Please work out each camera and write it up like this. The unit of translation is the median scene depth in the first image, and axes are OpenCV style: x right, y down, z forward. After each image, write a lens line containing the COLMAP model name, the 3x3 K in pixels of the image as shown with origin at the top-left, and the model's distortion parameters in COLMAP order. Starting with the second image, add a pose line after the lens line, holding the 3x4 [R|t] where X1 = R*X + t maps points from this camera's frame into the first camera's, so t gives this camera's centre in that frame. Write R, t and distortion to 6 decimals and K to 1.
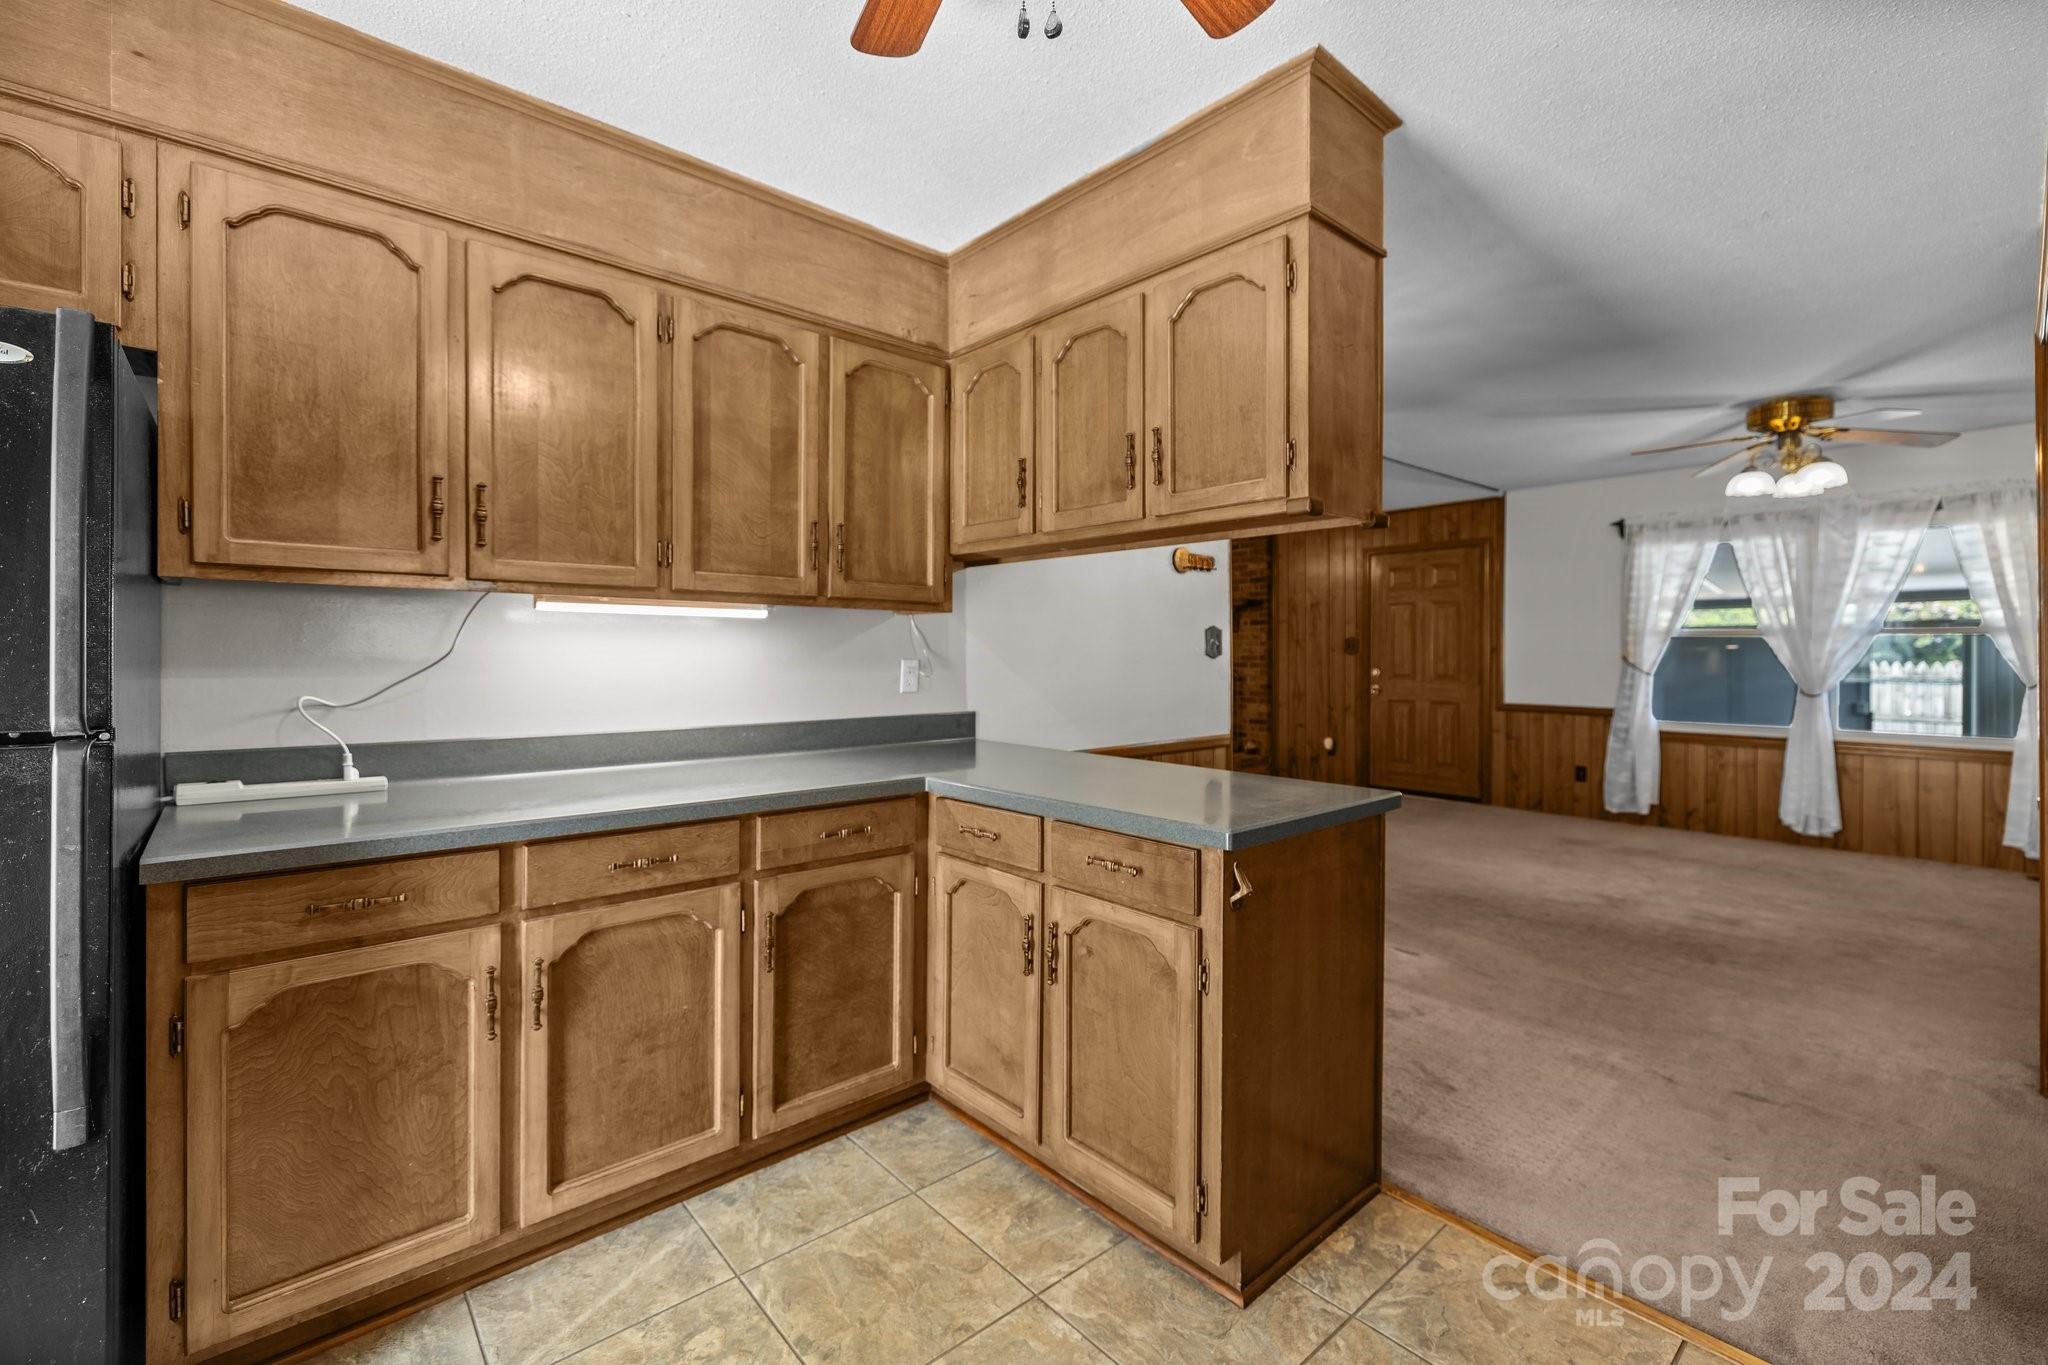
lens RADIAL K [[871.1, 0, 1005.5], [0, 871.1, 657.9], [0, 0, 1]] dist [-0.002979, -0.000785]
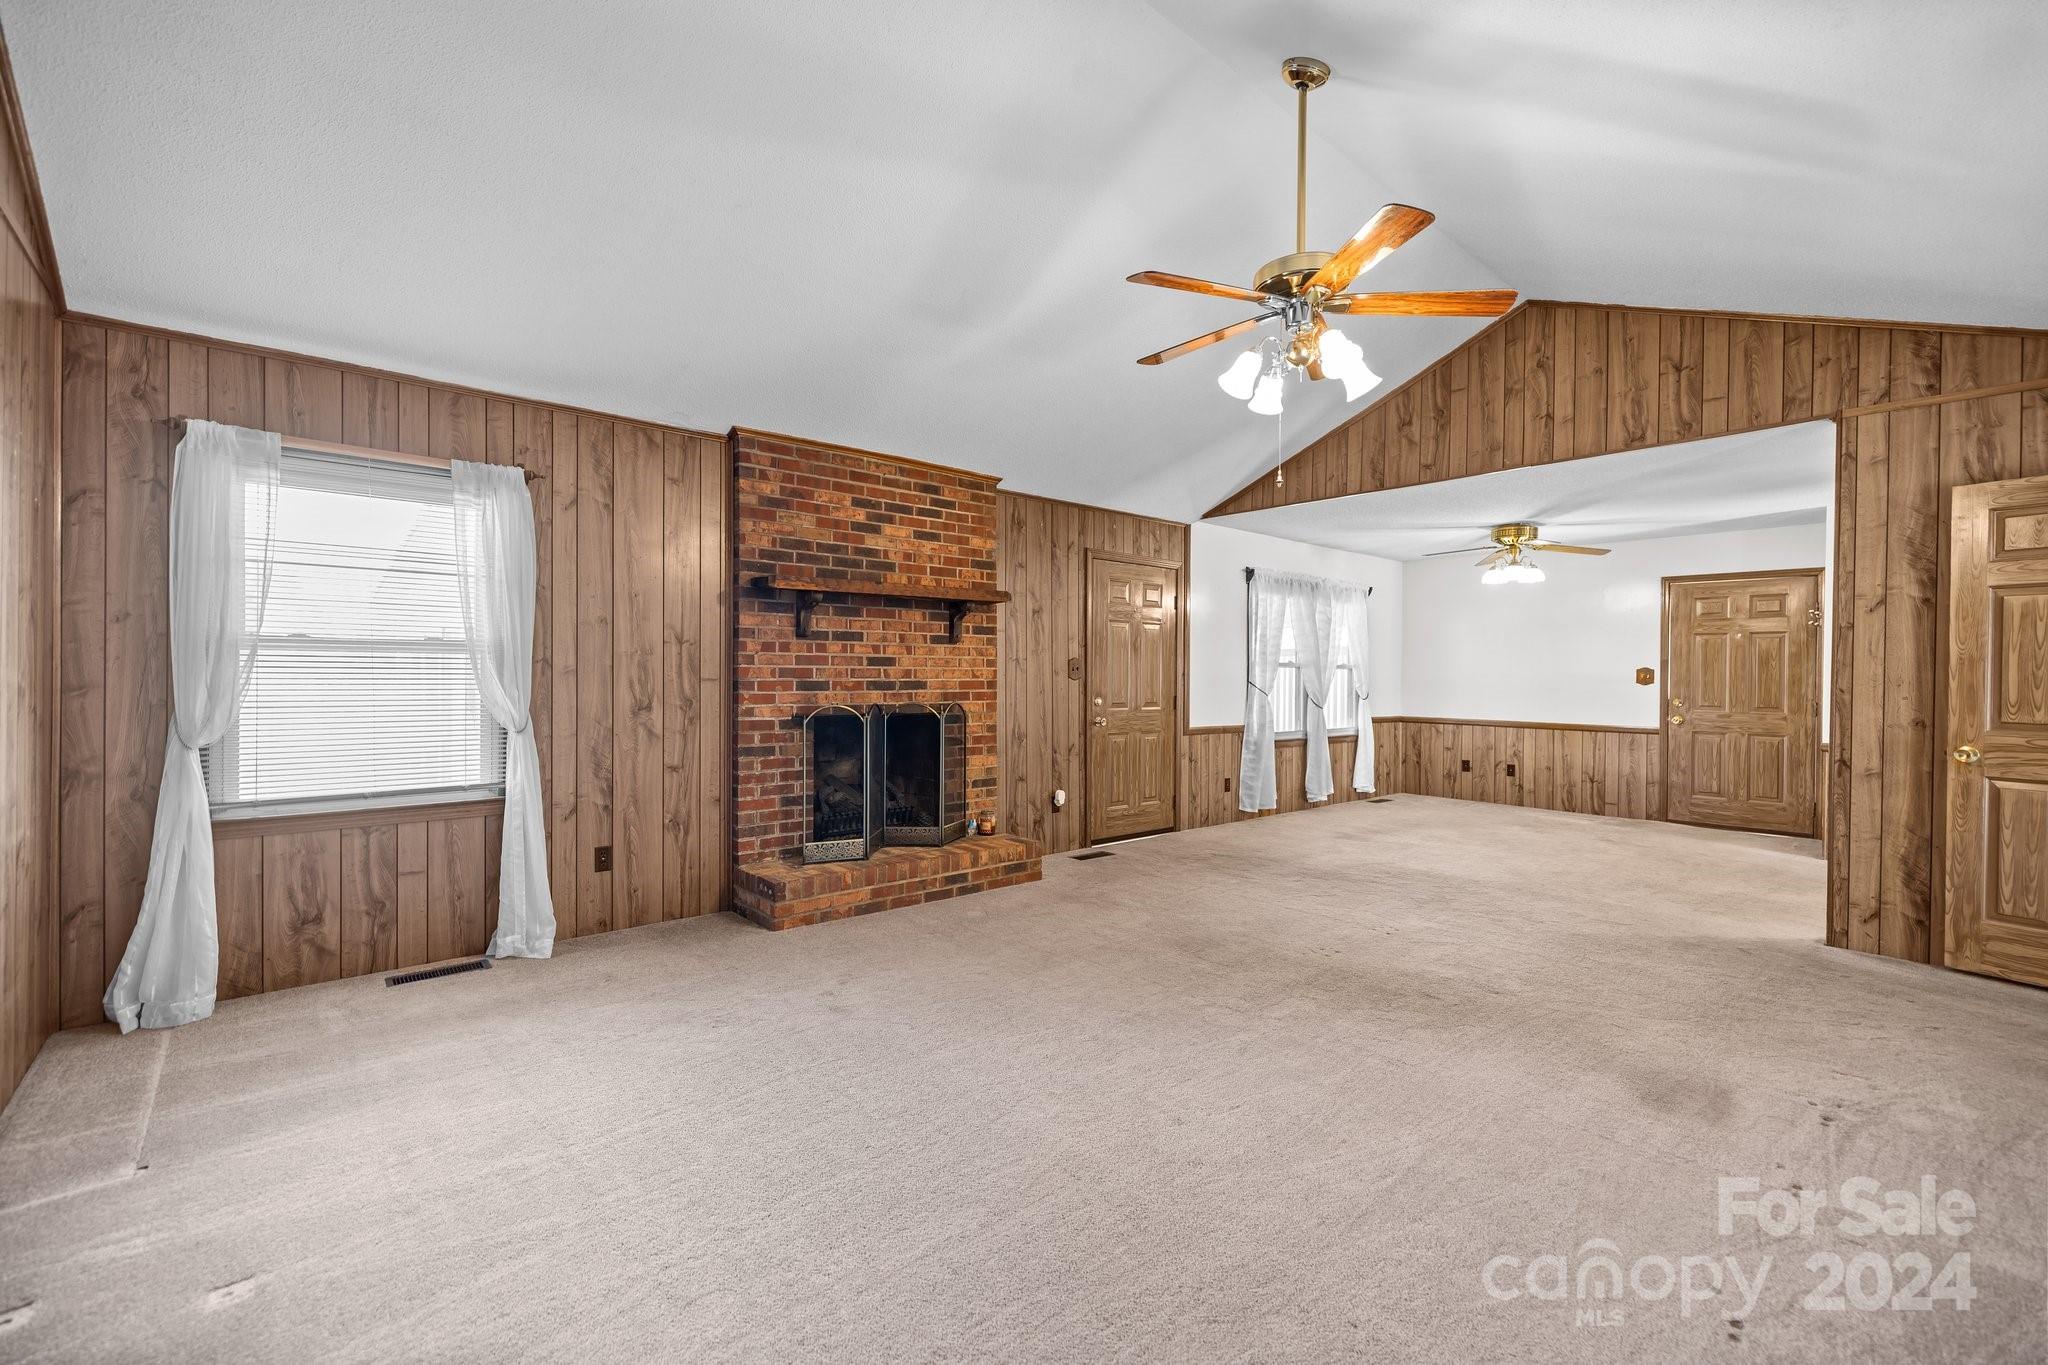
lens RADIAL K [[871.1, 0, 1019.3], [0, 871.1, 676.2], [0, 0, 1]] dist [-0.002979, -0.000785]
pose [[-0.002838, -0.003664, 0.999989, -0.489098], [-0.002241, 0.999991, 0.003658, -0.012242], [-0.999993, -0.002231, -0.002846, 1.320283]]
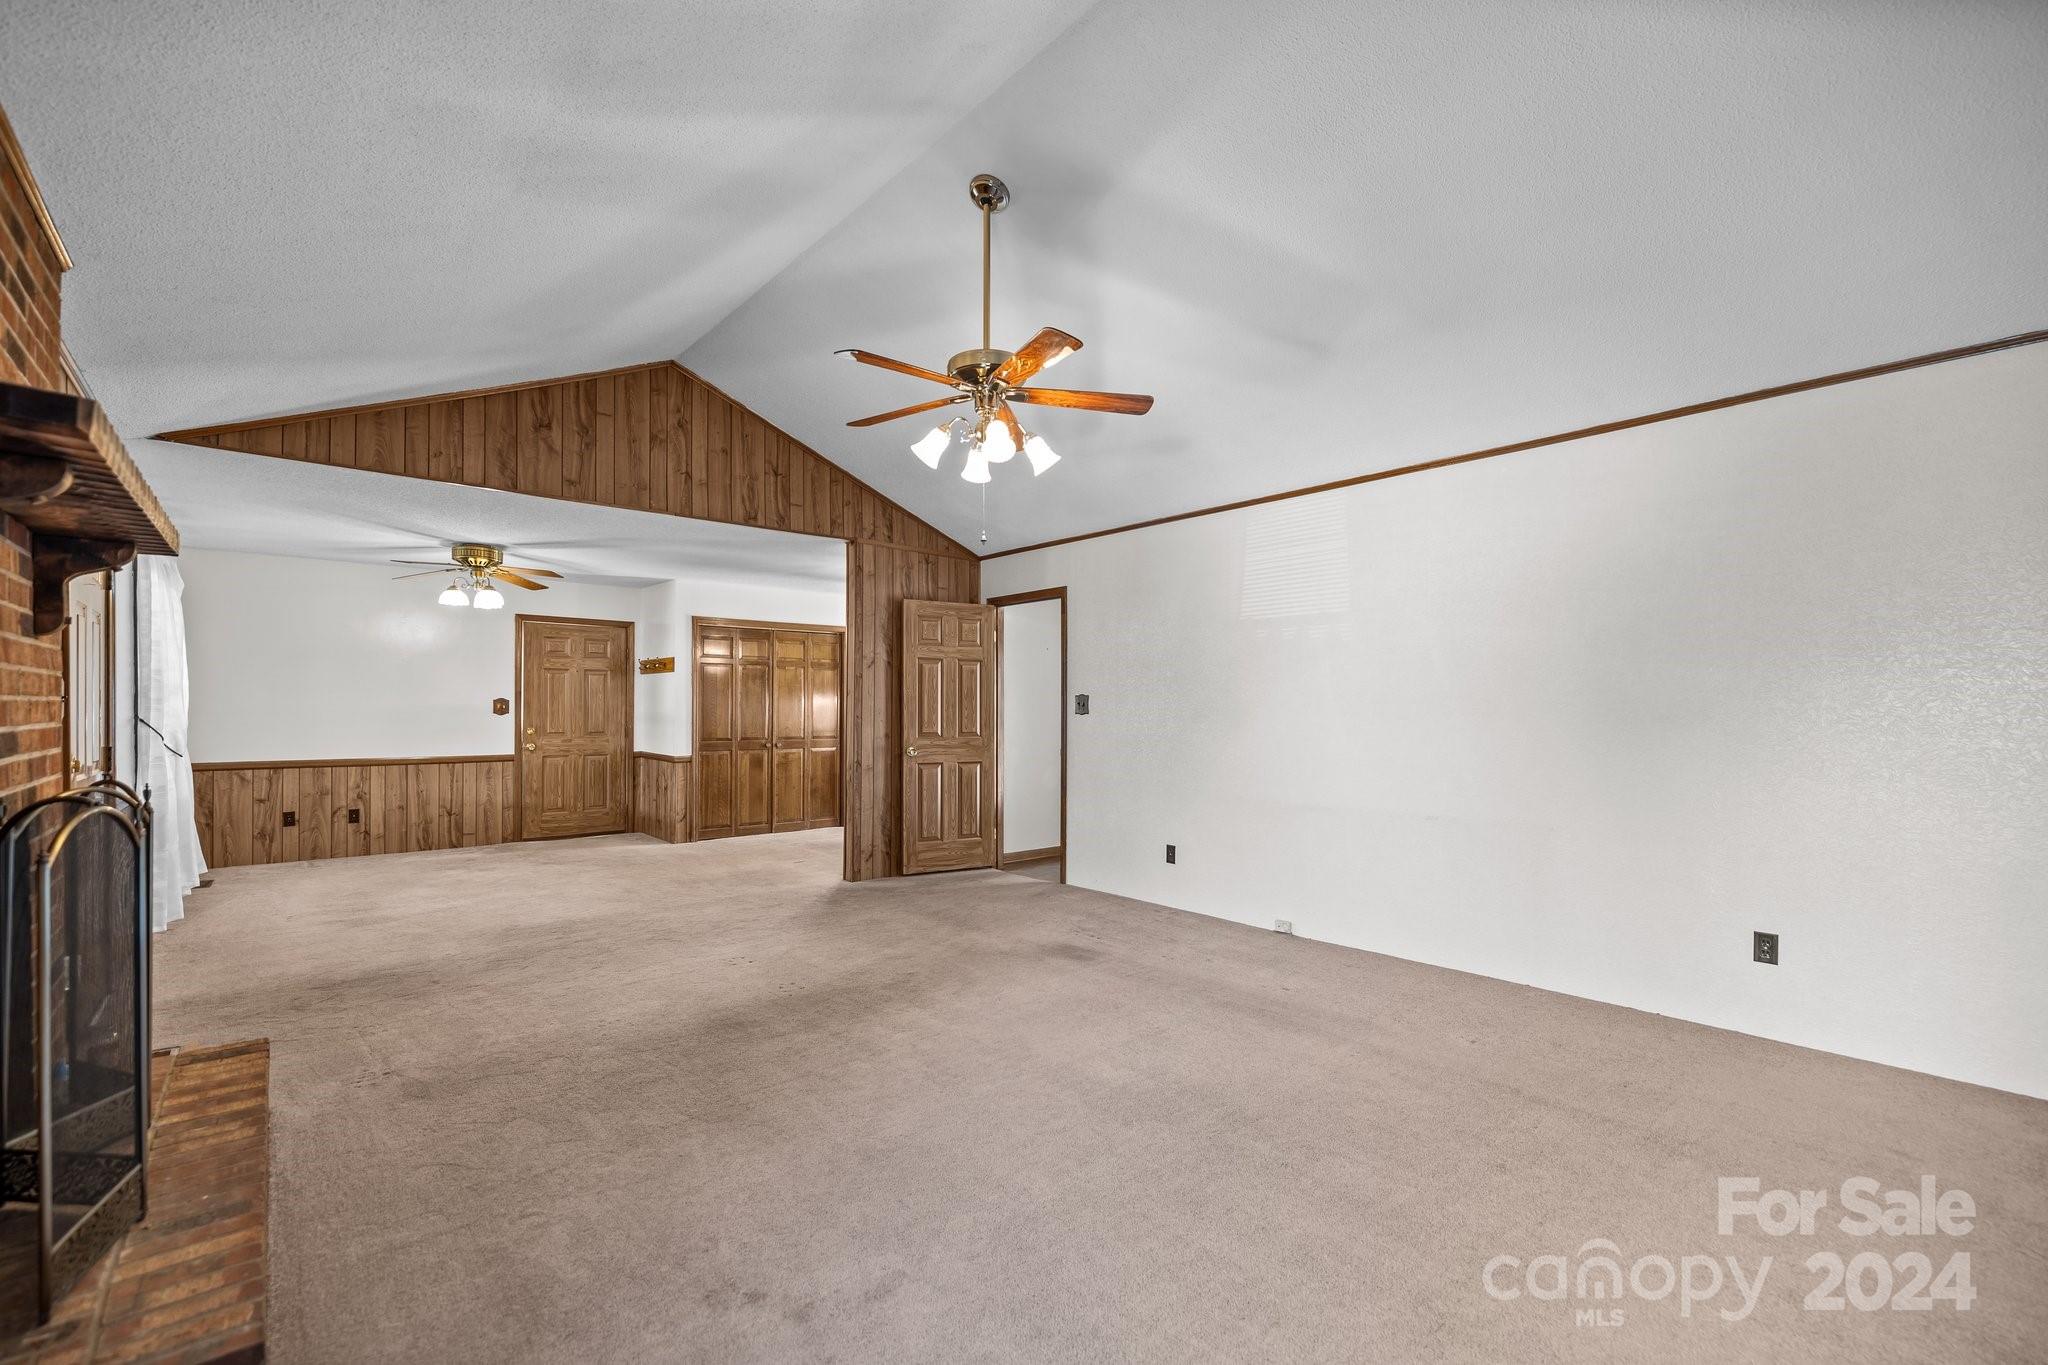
lens RADIAL K [[871.1, 0, 1010.3], [0, 871.1, 712.3], [0, 0, 1]] dist [-0.002979, -0.000785]
pose [[-0.999994, -0.003318, -0.000135, -0.015930], [-0.003319, 0.999952, 0.009267, -0.016086], [0.000105, 0.009268, -0.999957, 1.726150]]
